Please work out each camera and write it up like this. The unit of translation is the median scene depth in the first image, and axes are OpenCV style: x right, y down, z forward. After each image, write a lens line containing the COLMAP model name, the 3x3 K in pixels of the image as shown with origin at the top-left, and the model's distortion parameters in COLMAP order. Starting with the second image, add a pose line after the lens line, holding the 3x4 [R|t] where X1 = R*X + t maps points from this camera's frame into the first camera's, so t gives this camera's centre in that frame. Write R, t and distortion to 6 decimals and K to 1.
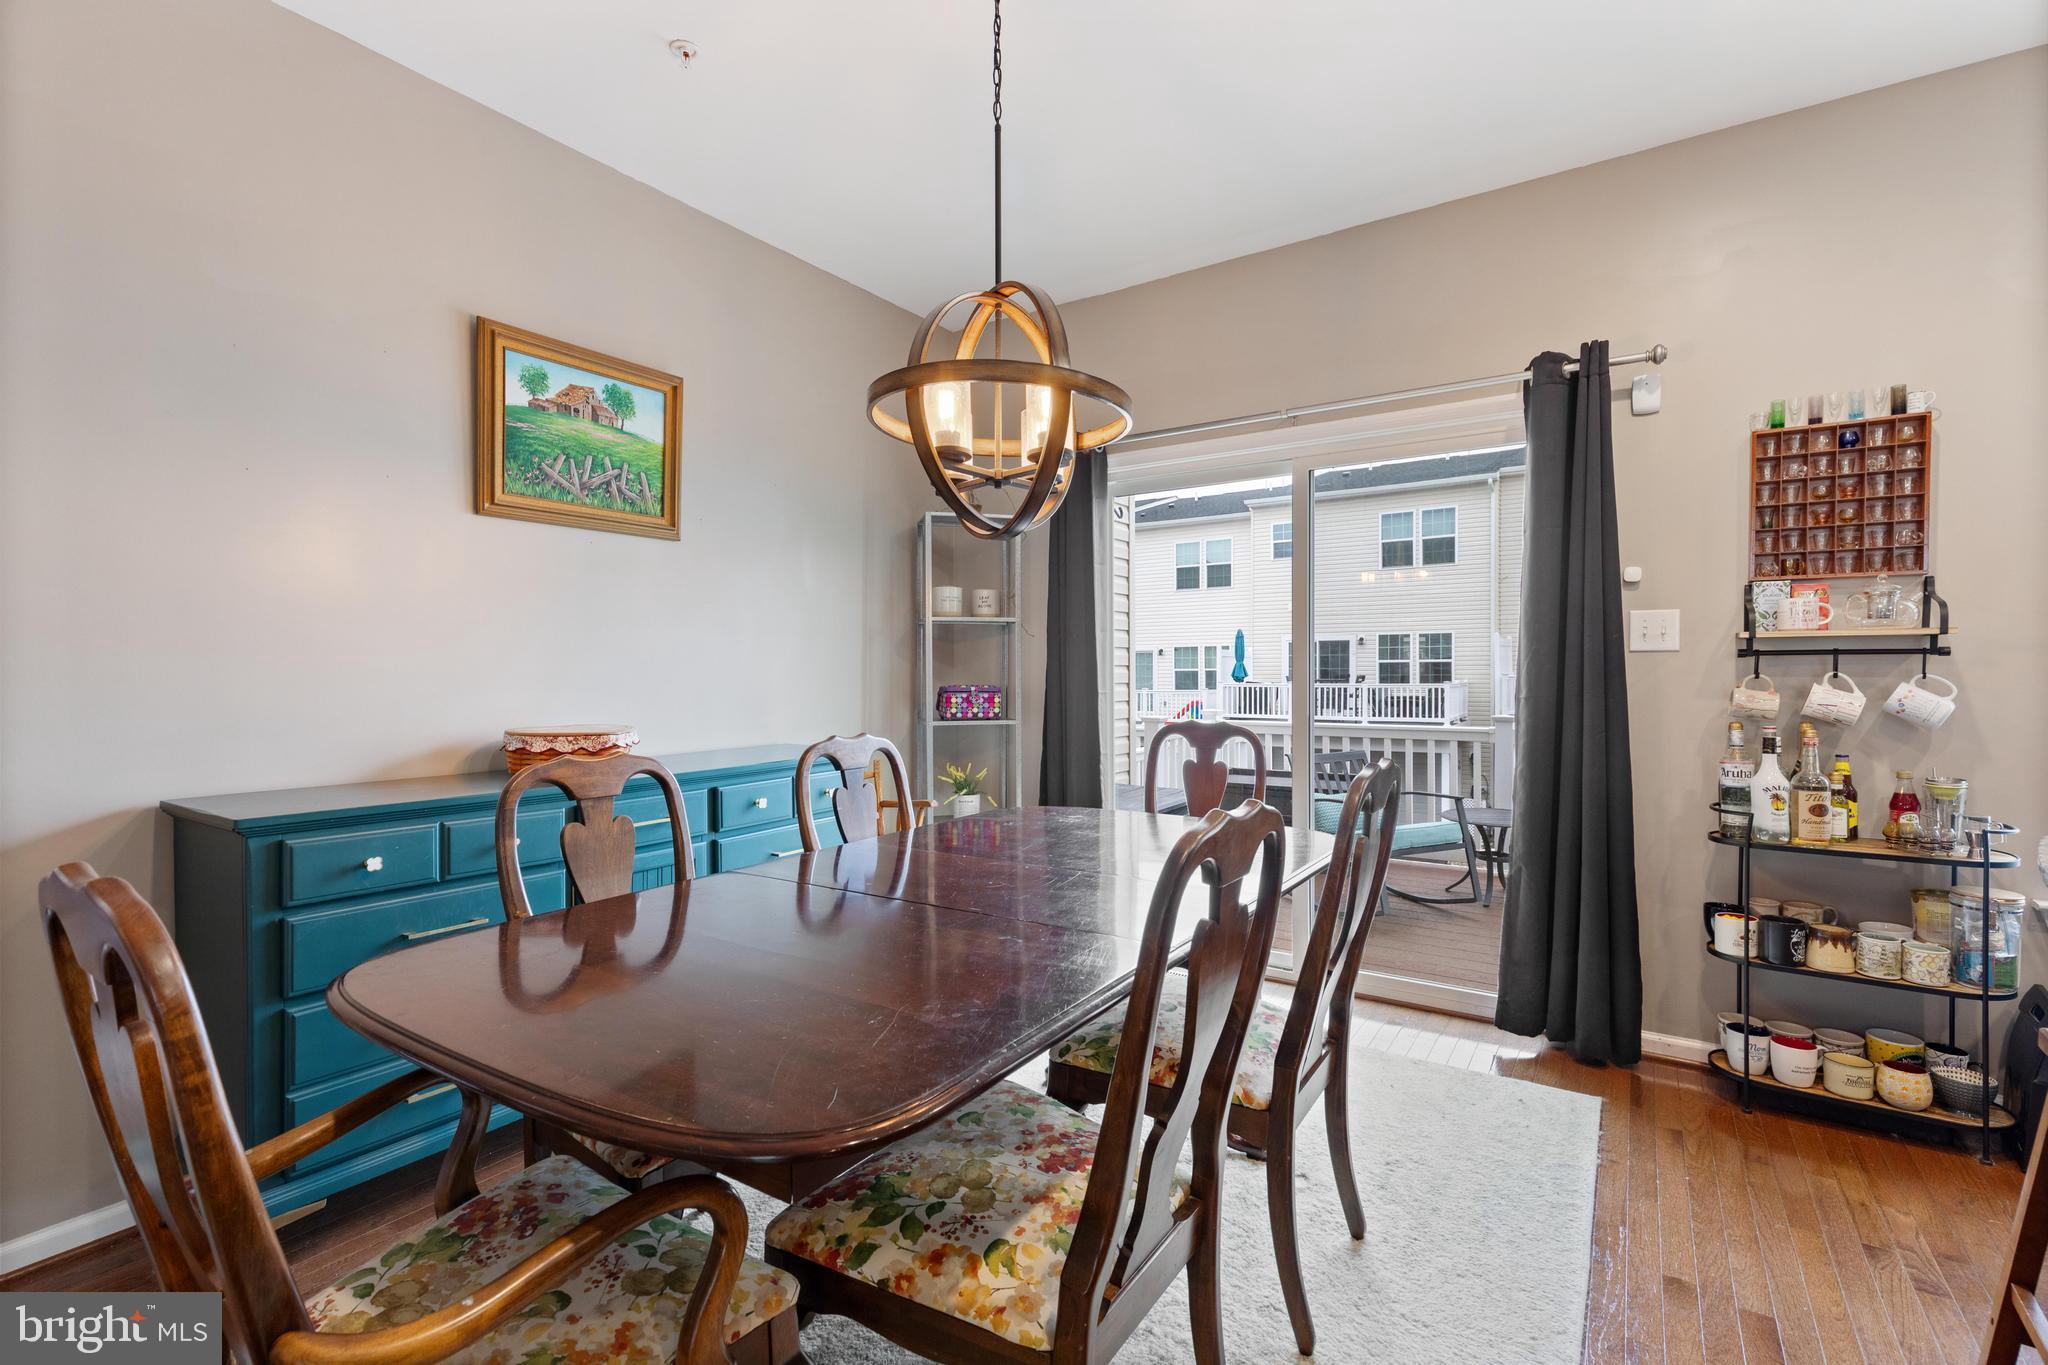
lens RADIAL K [[930.0, 0, 1007.1], [0, 930.0, 678.8], [0, 0, 1]] dist [0.006739, -0.001989]
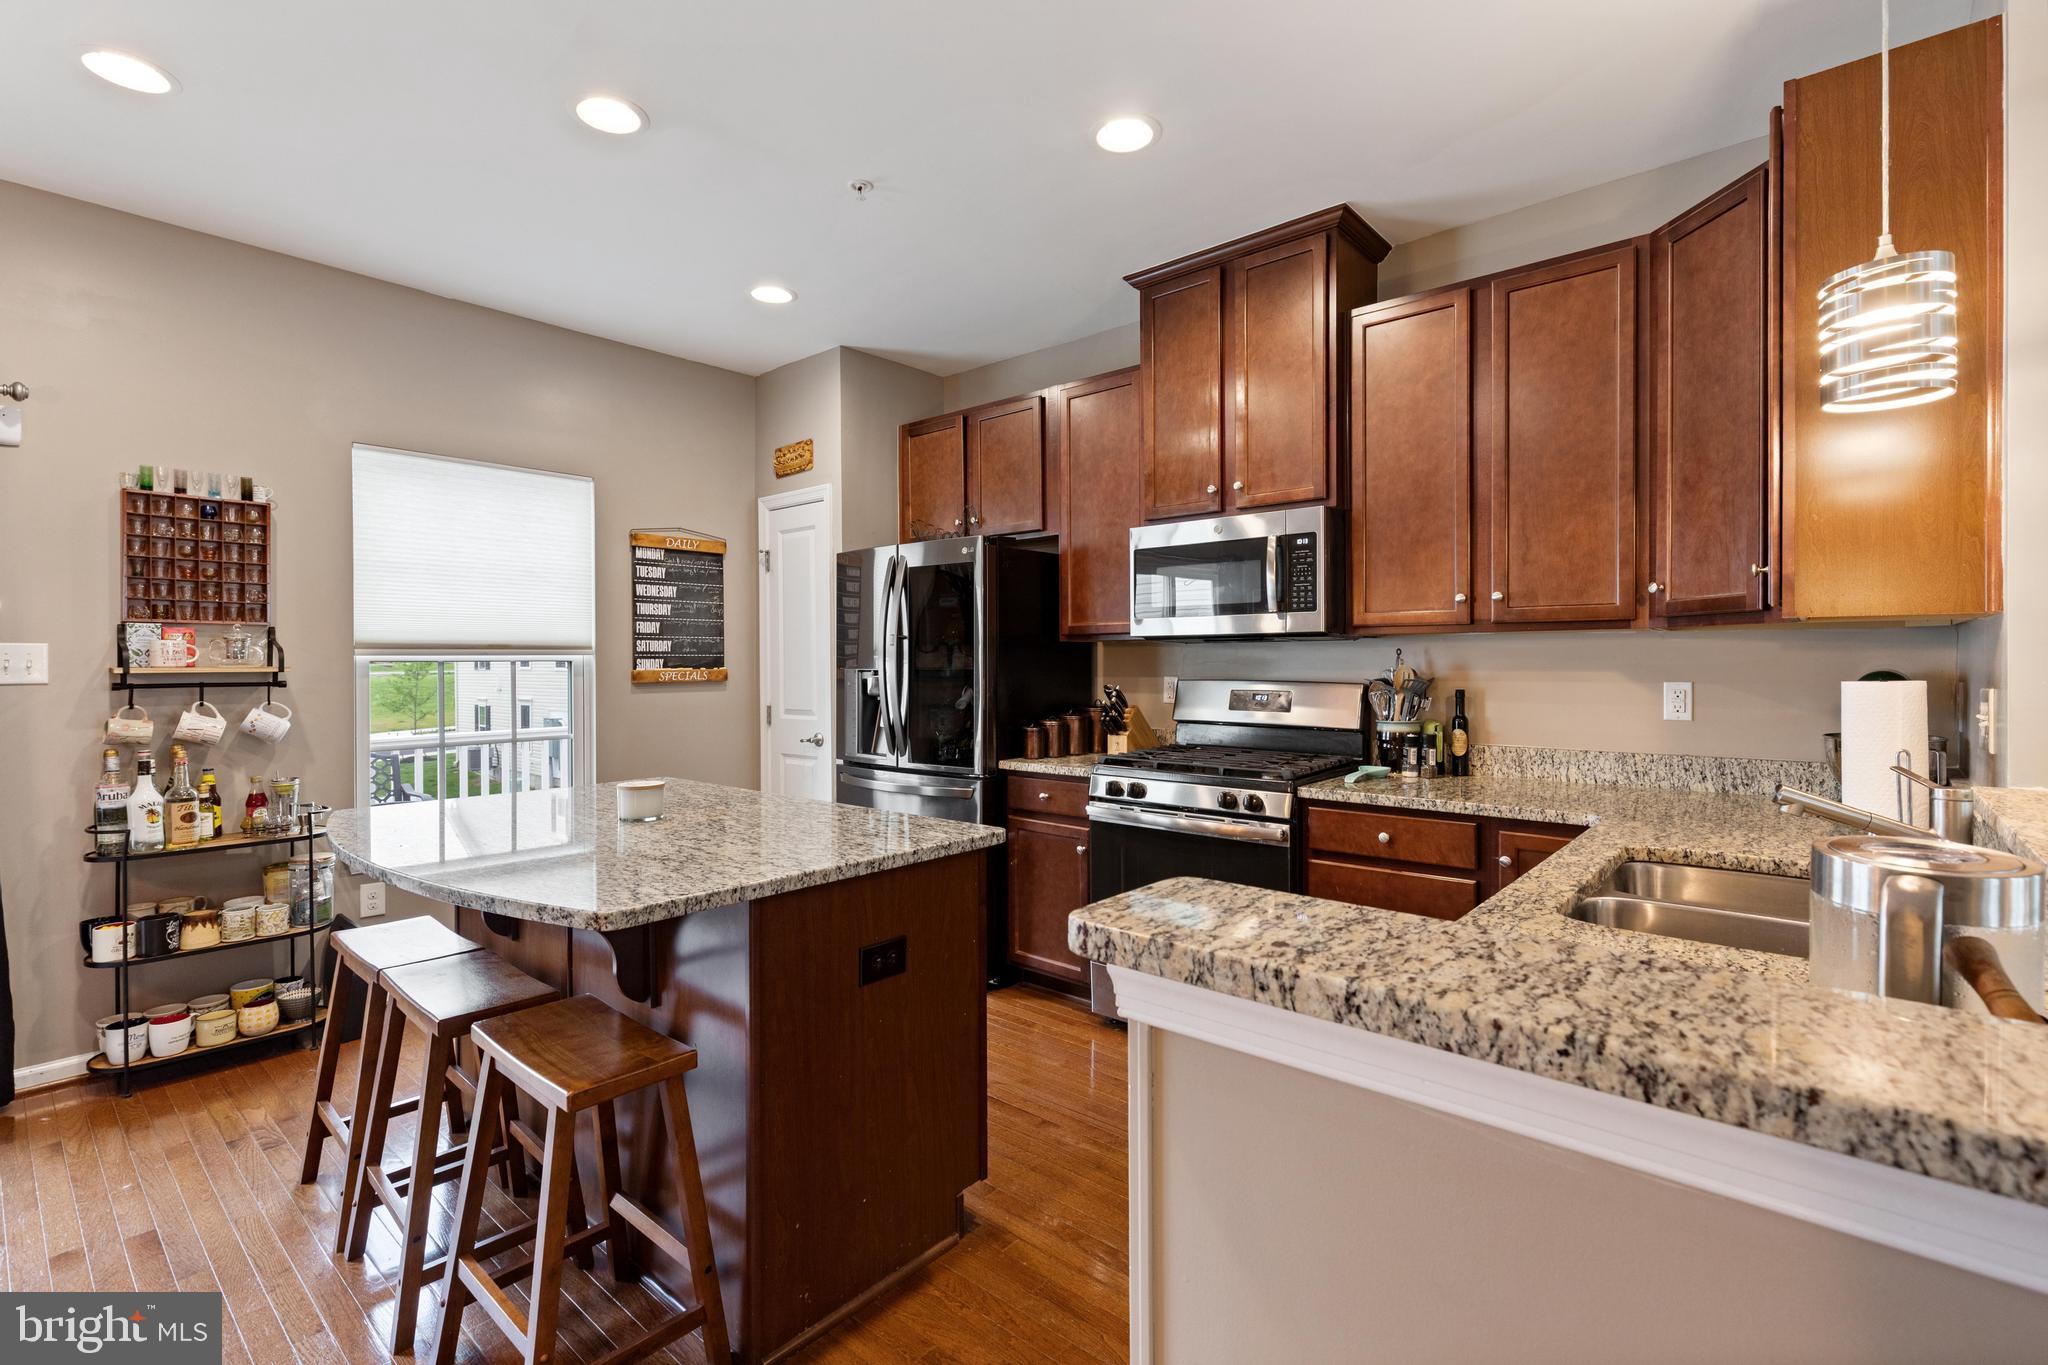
lens RADIAL K [[930.0, 0, 1043.5], [0, 930.0, 665.1], [0, 0, 1]] dist [0.006739, -0.001989]
pose [[0.117905, -0.002469, 0.993022, -0.192530], [0.017432, 0.999848, 0.000416, -0.036206], [-0.992872, 0.017261, 0.117930, -0.234577]]
